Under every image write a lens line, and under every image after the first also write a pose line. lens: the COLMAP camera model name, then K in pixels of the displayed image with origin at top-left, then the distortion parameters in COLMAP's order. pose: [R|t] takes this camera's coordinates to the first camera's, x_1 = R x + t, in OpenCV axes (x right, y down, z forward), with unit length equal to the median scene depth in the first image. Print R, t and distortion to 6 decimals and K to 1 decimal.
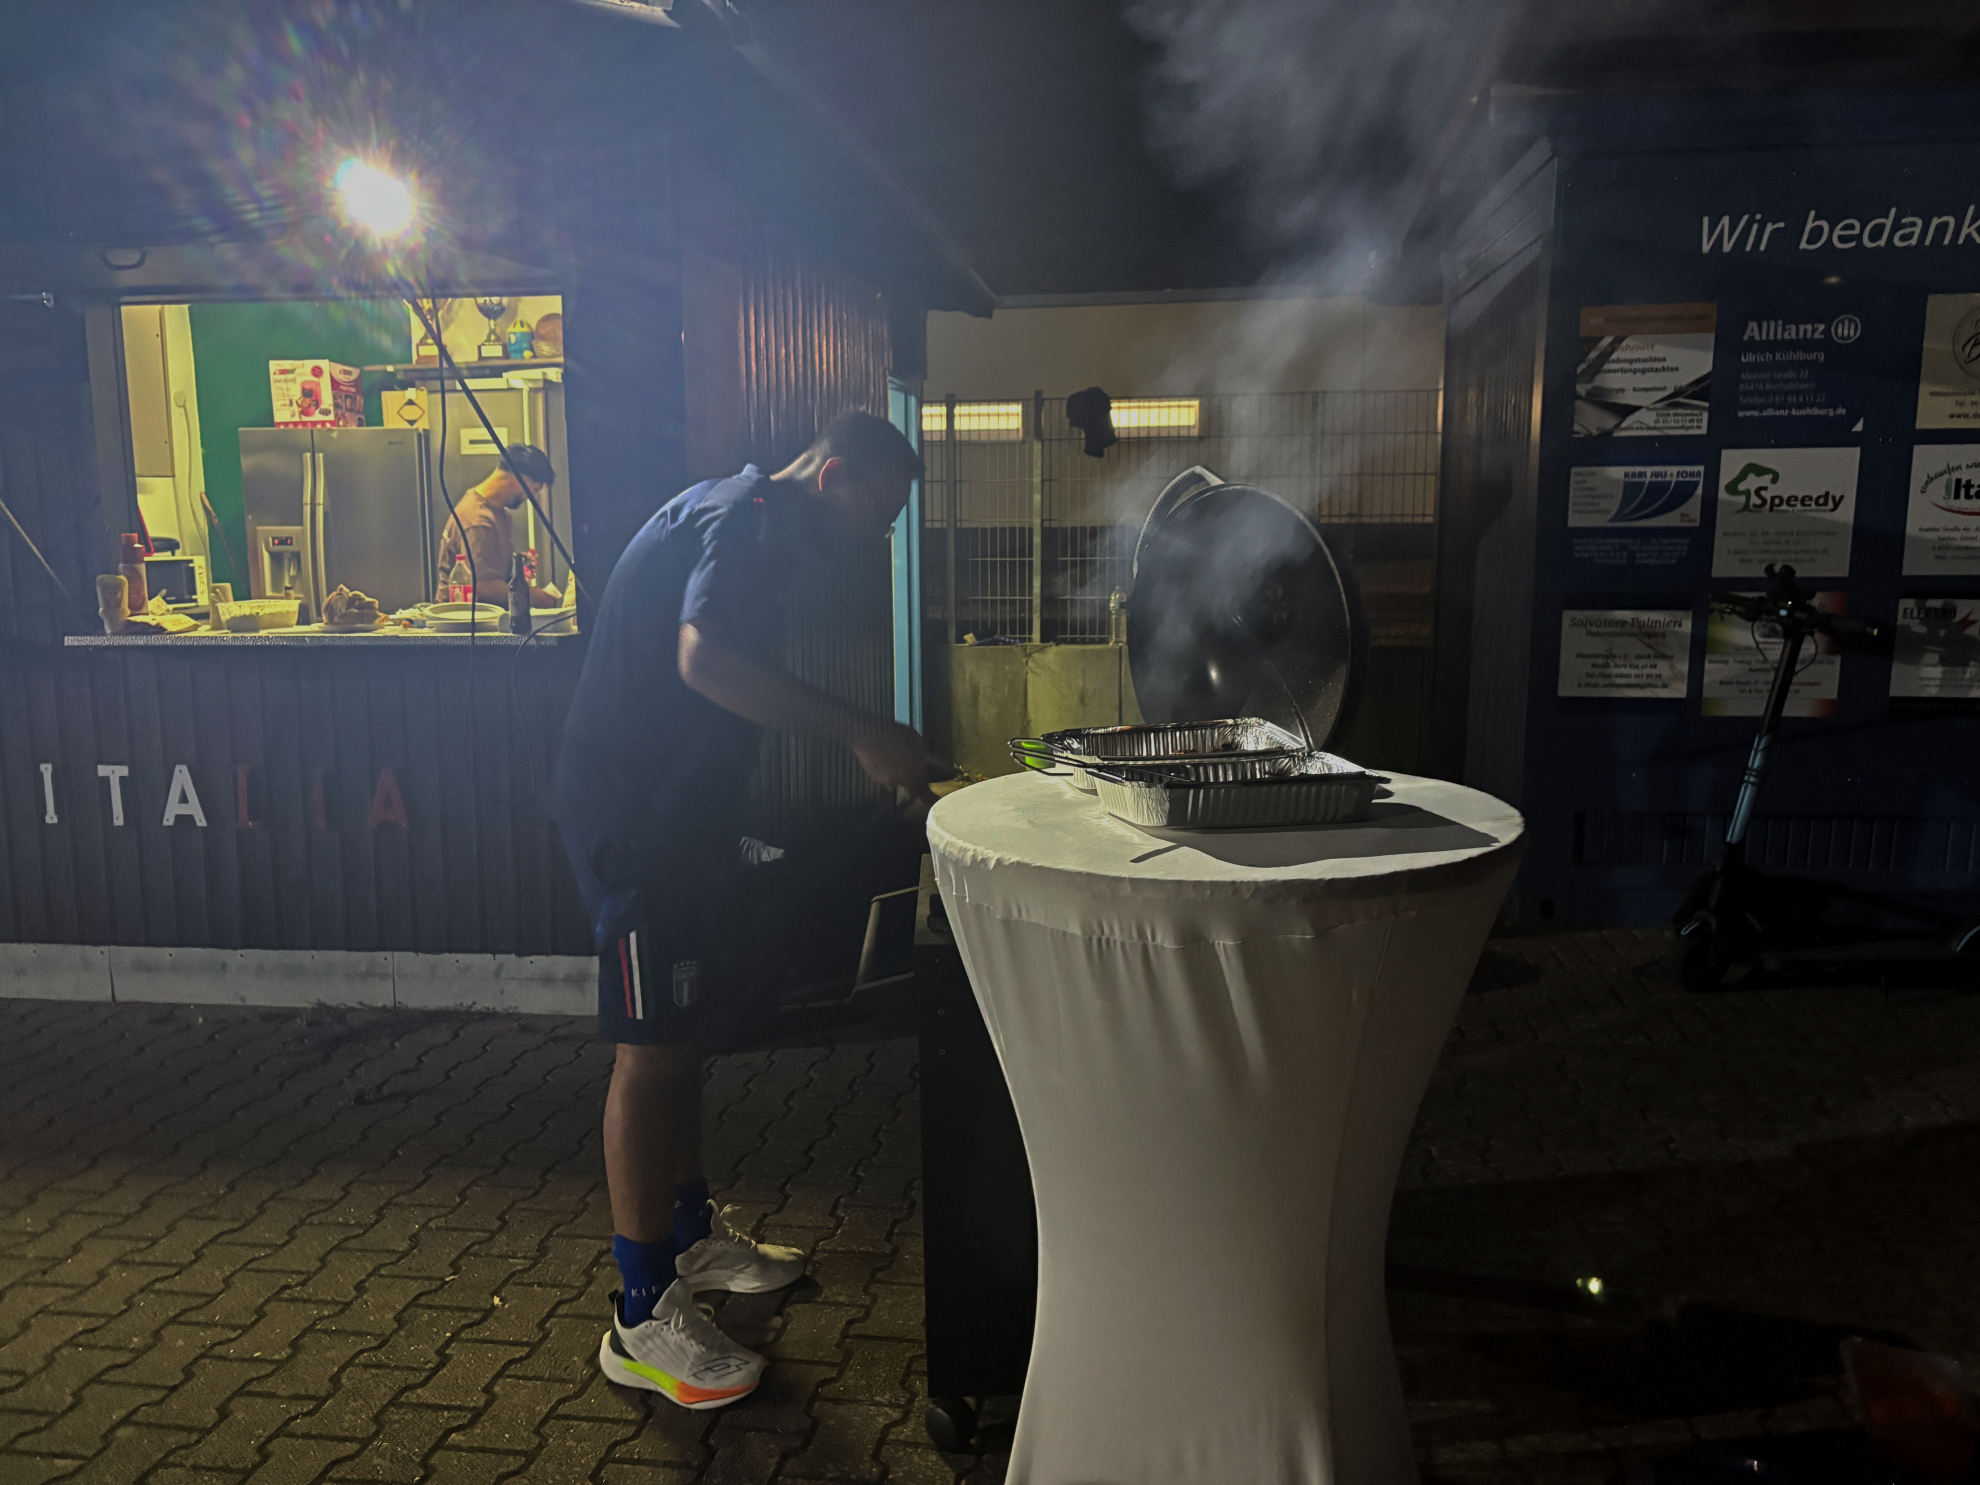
lens RADIAL K [[1492.0, 0, 985.6], [0, 1492.0, 750.3], [0, 0, 1]] dist [0.051296, -0.049039]
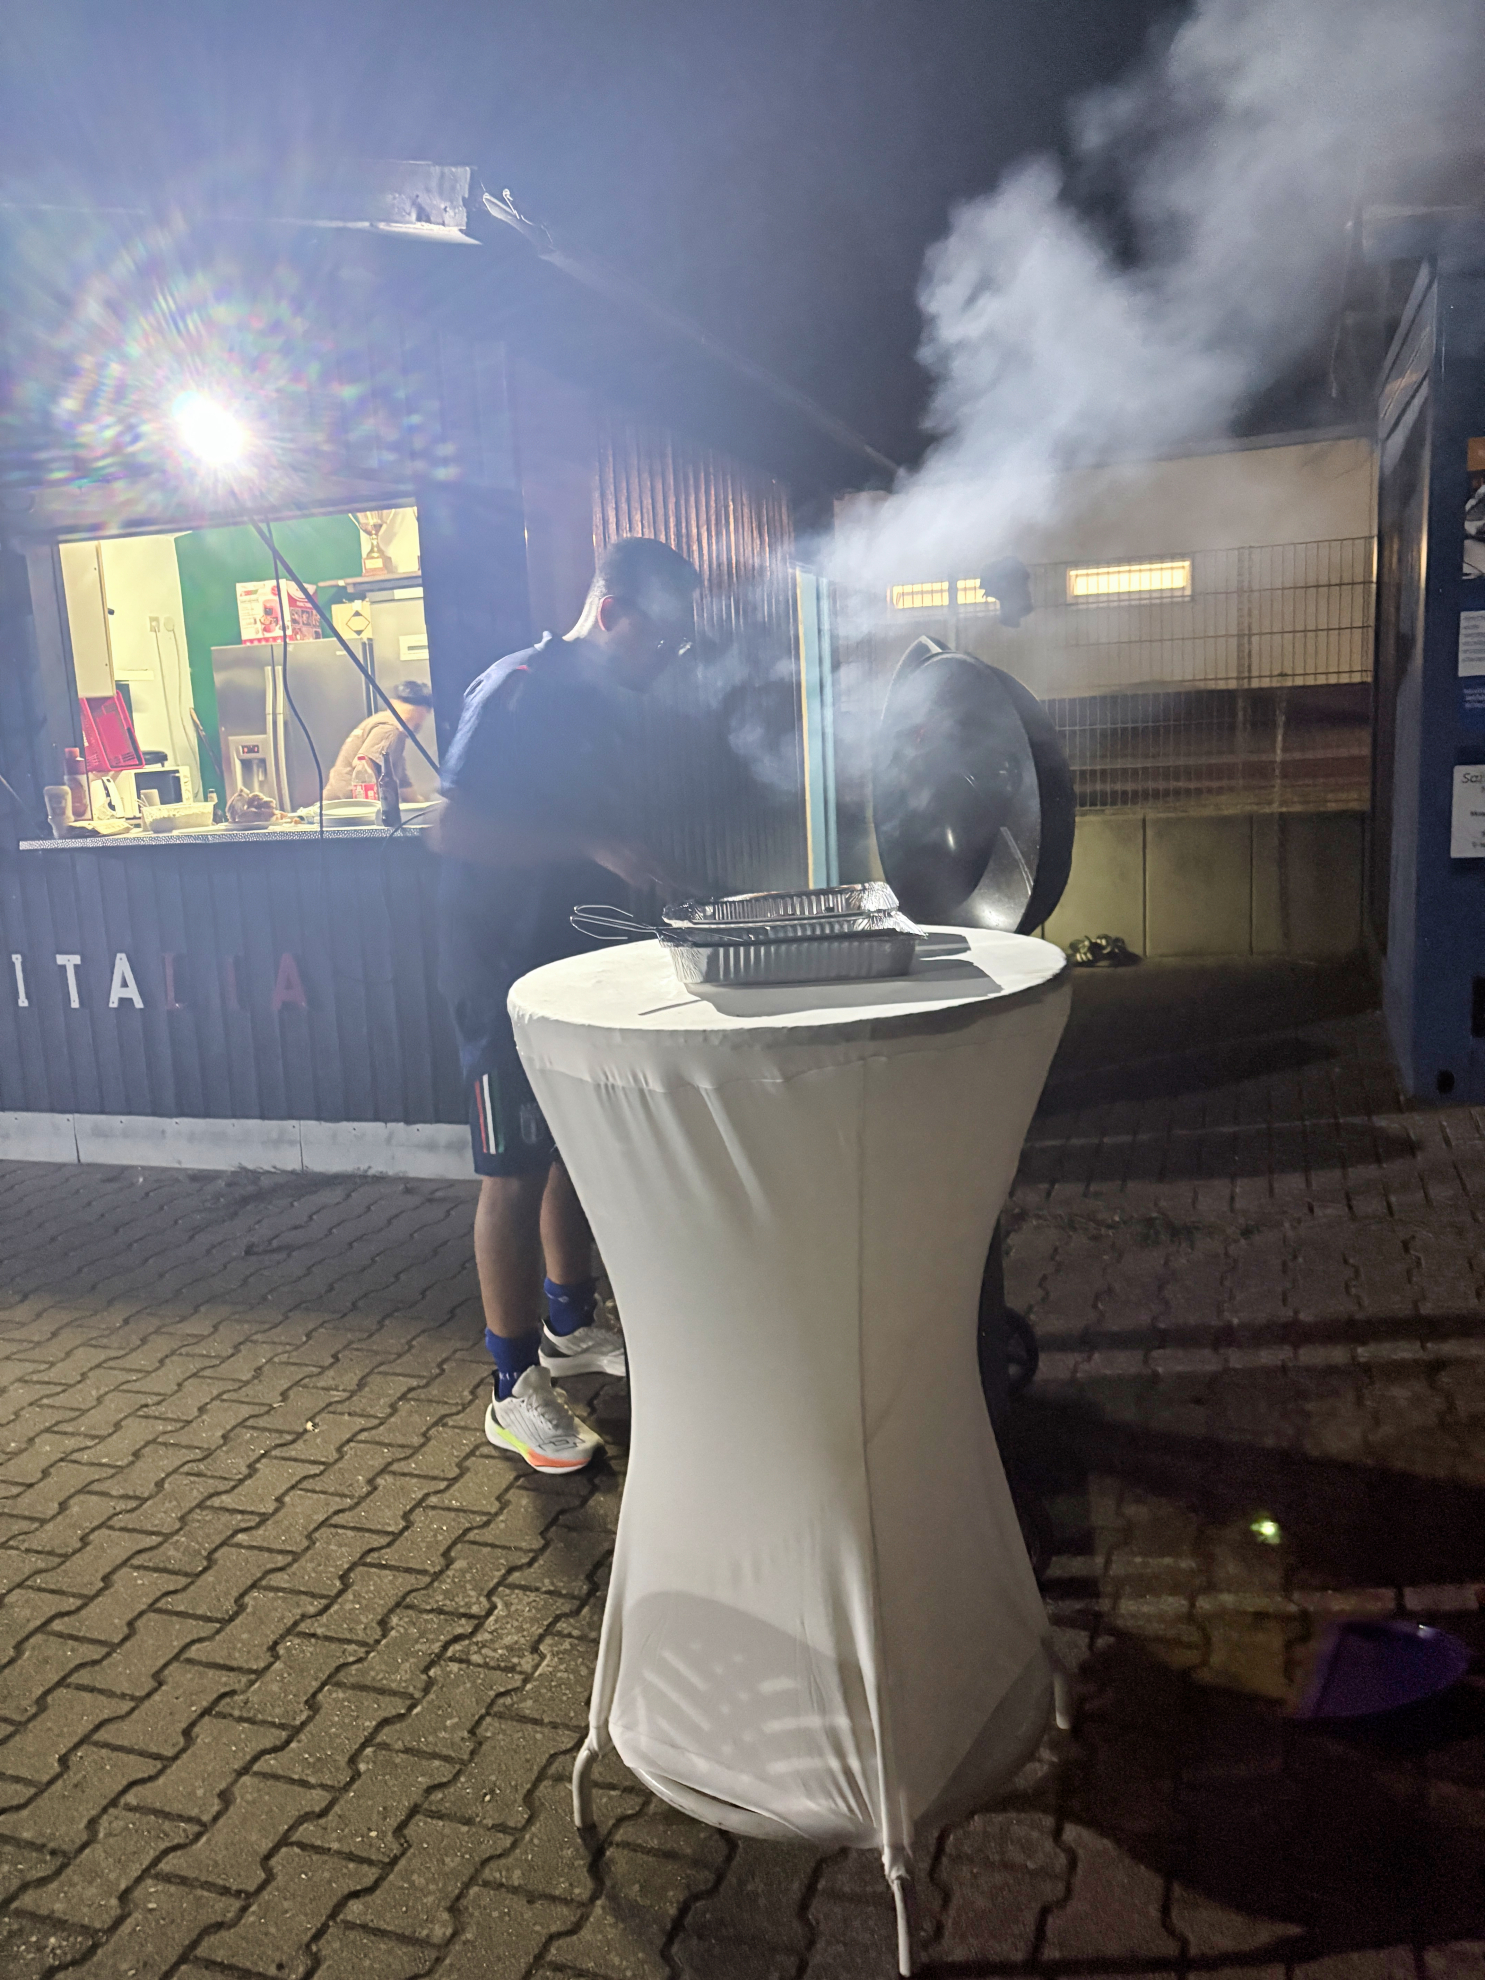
lens RADIAL K [[1492.0, 0, 727.7], [0, 1492.0, 982.0], [0, 0, 1]] dist [0.051296, -0.049039]
pose [[0.982618, -0.012630, -0.185207, 0.118837], [0.018347, 0.999406, 0.029183, 0.006941], [0.184728, -0.032073, 0.982266, -0.015197]]
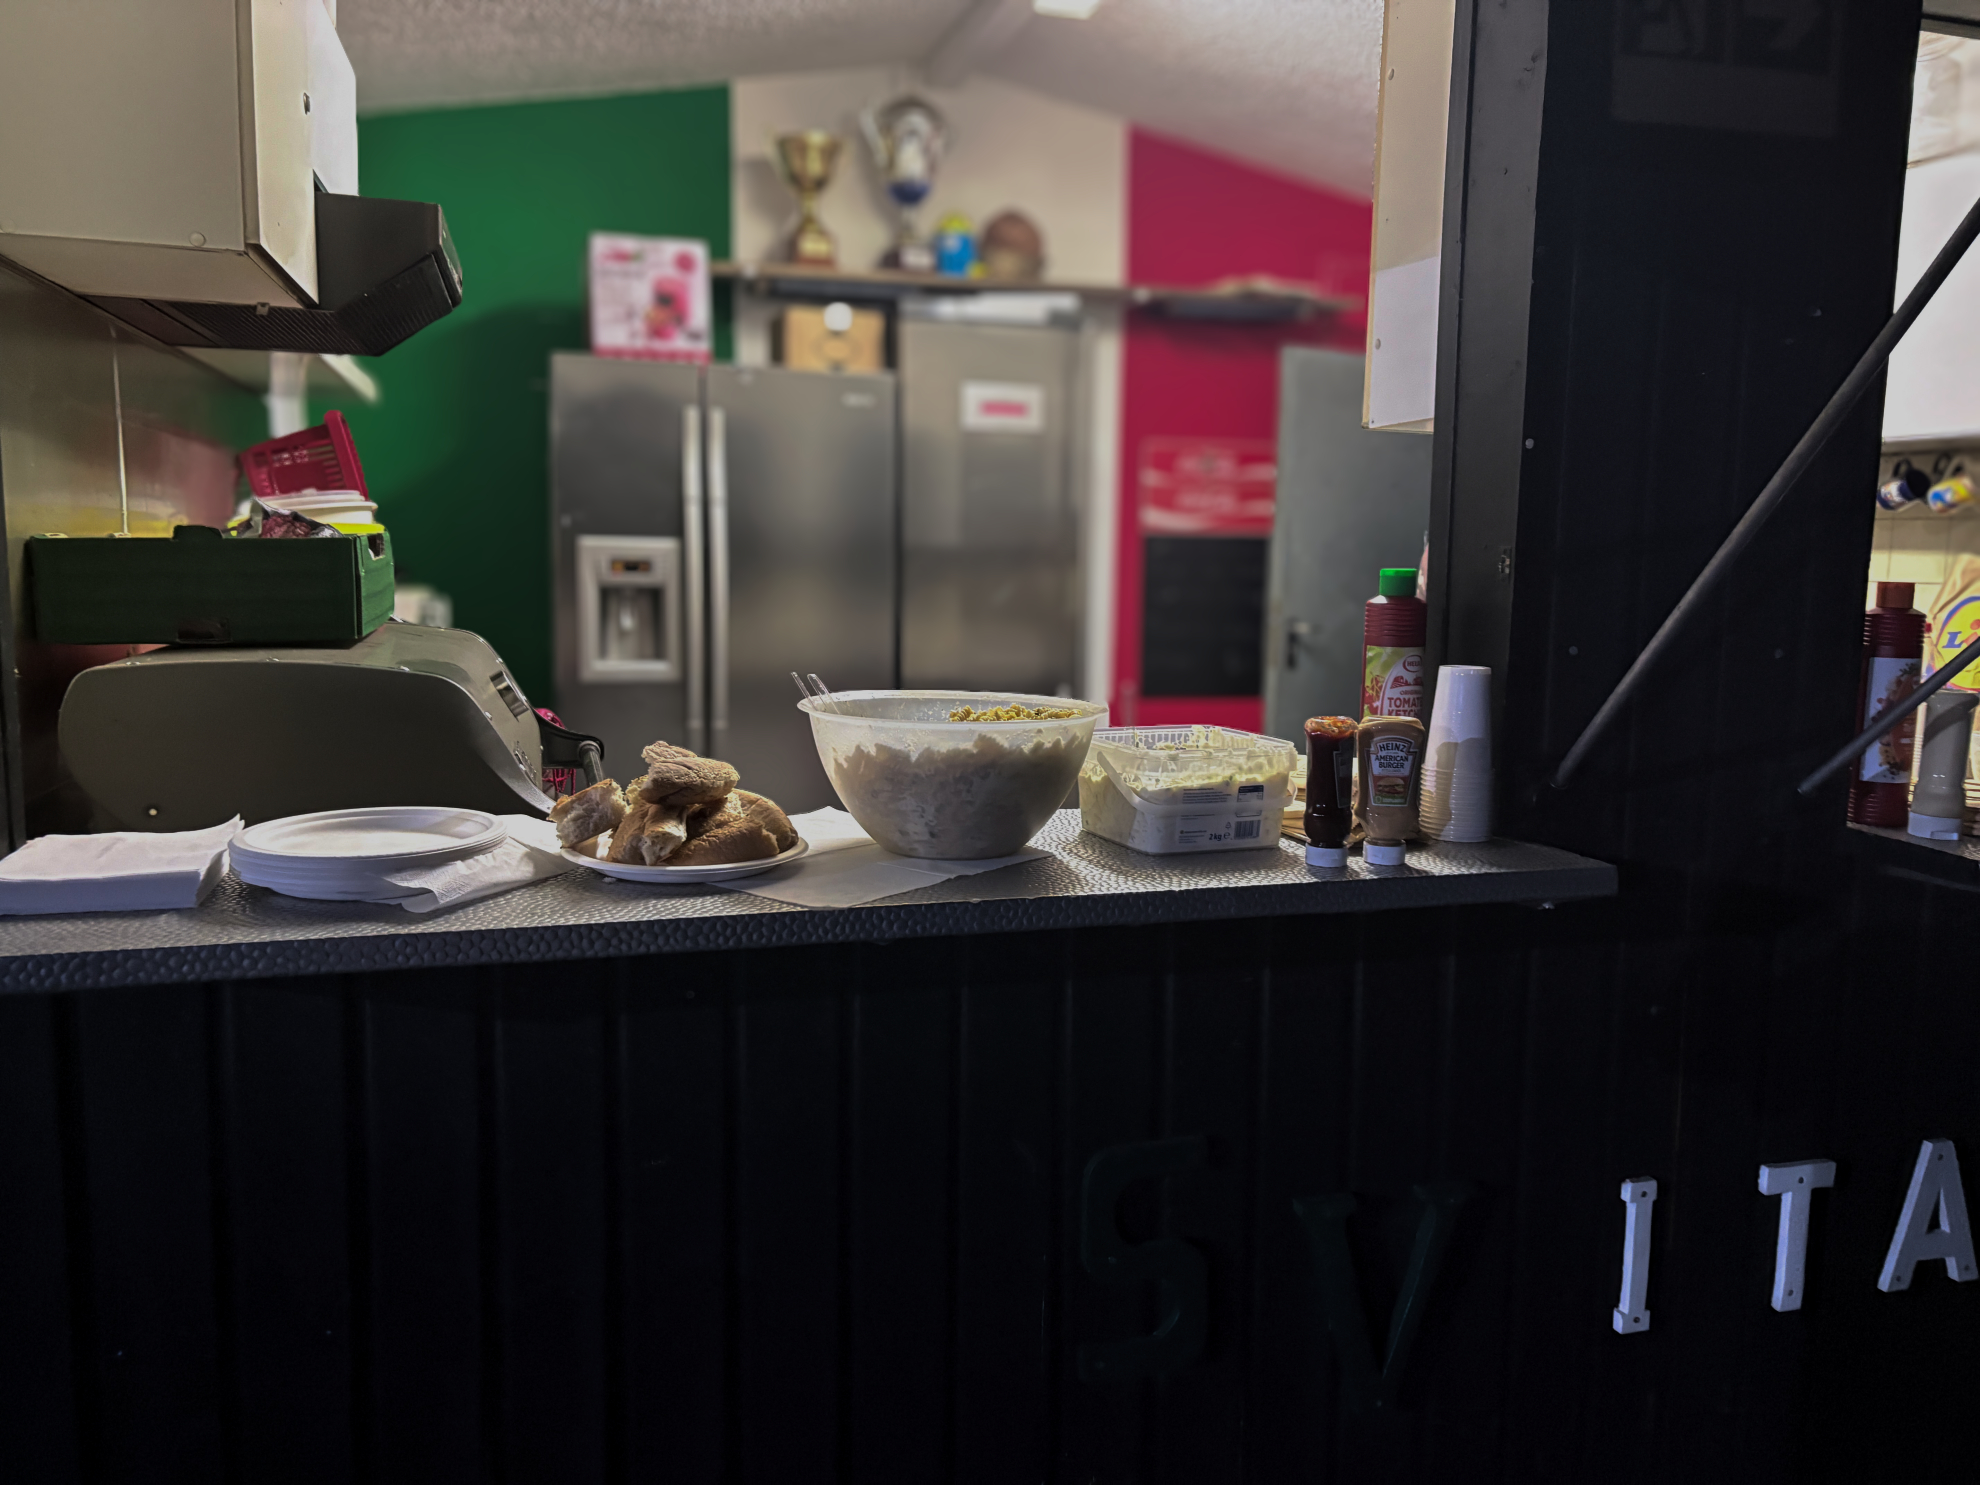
lens RADIAL K [[1492.0, 0, 991.2], [0, 1492.0, 747.3], [0, 0, 1]] dist [0.051296, -0.049039]
pose [[0.897366, -0.027382, 0.440436, -0.979191], [0.032385, 0.999468, -0.003844, -0.110887], [-0.440097, 0.017713, 0.897776, 0.755855]]
